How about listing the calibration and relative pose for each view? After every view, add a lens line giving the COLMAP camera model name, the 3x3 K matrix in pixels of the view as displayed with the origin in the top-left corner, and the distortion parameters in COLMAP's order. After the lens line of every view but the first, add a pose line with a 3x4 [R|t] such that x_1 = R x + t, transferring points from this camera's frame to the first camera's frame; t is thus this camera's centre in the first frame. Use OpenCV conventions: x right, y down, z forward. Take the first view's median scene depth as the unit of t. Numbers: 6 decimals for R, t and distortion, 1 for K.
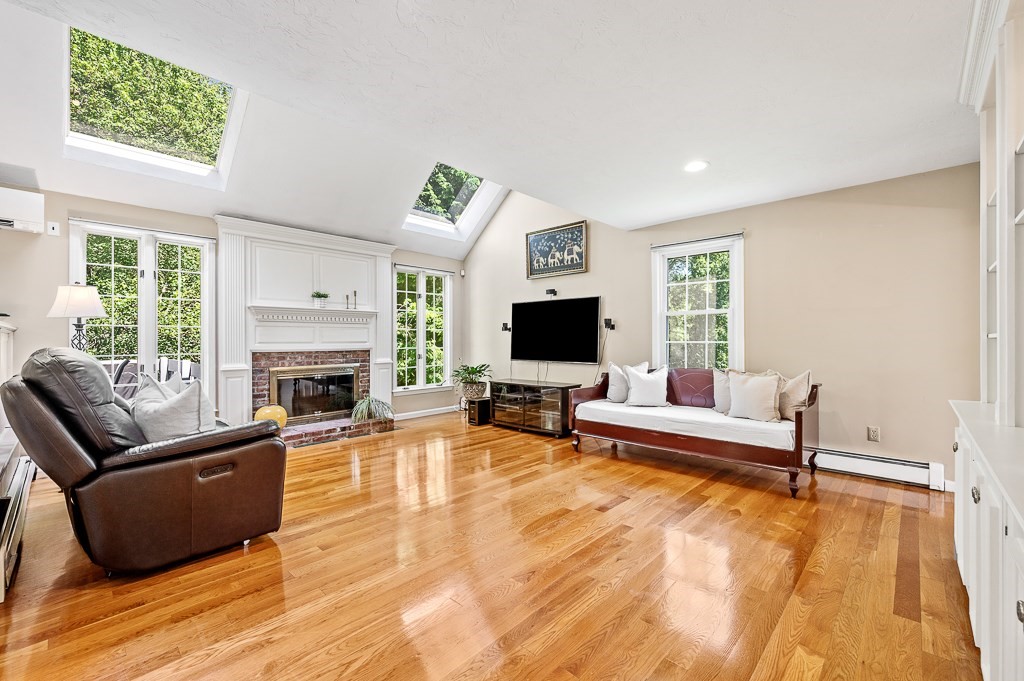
lens RADIAL K [[428.8, 0, 512.0], [0, 428.8, 340.5], [0, 0, 1]] dist [0.001138, 0.000063]
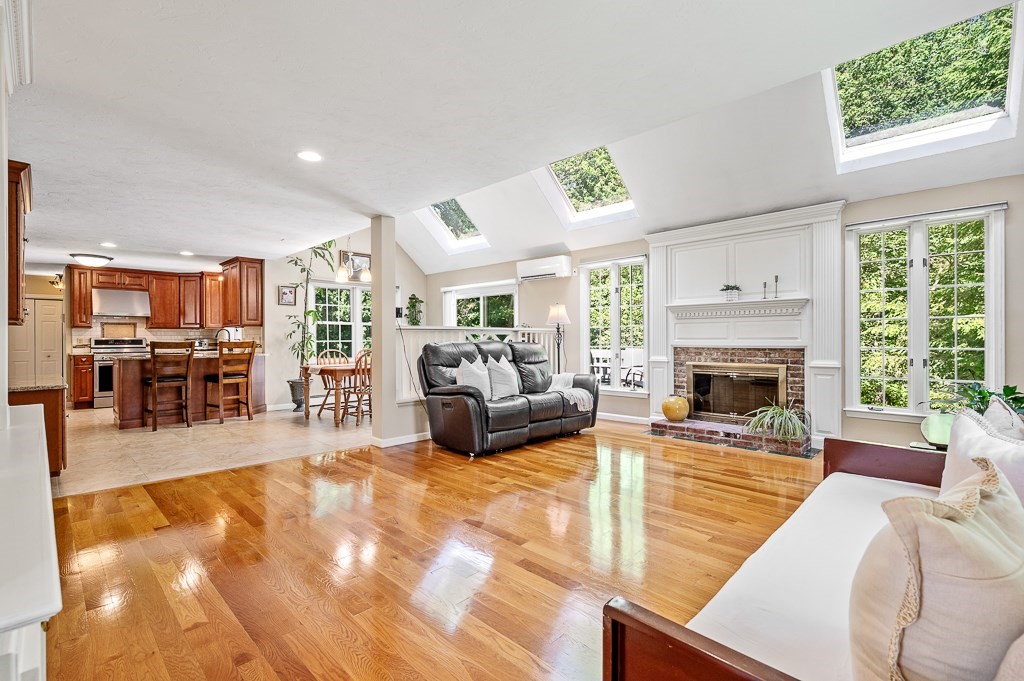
lens RADIAL K [[457.7, 0, 516.2], [0, 457.7, 337.1], [0, 0, 1]] dist [0.002094, 0.000303]
pose [[-0.004004, -0.000275, -0.999992, 0.568394], [0.000887, 1.000000, -0.000278, 0.001526], [0.999992, -0.000888, -0.004003, 0.561681]]
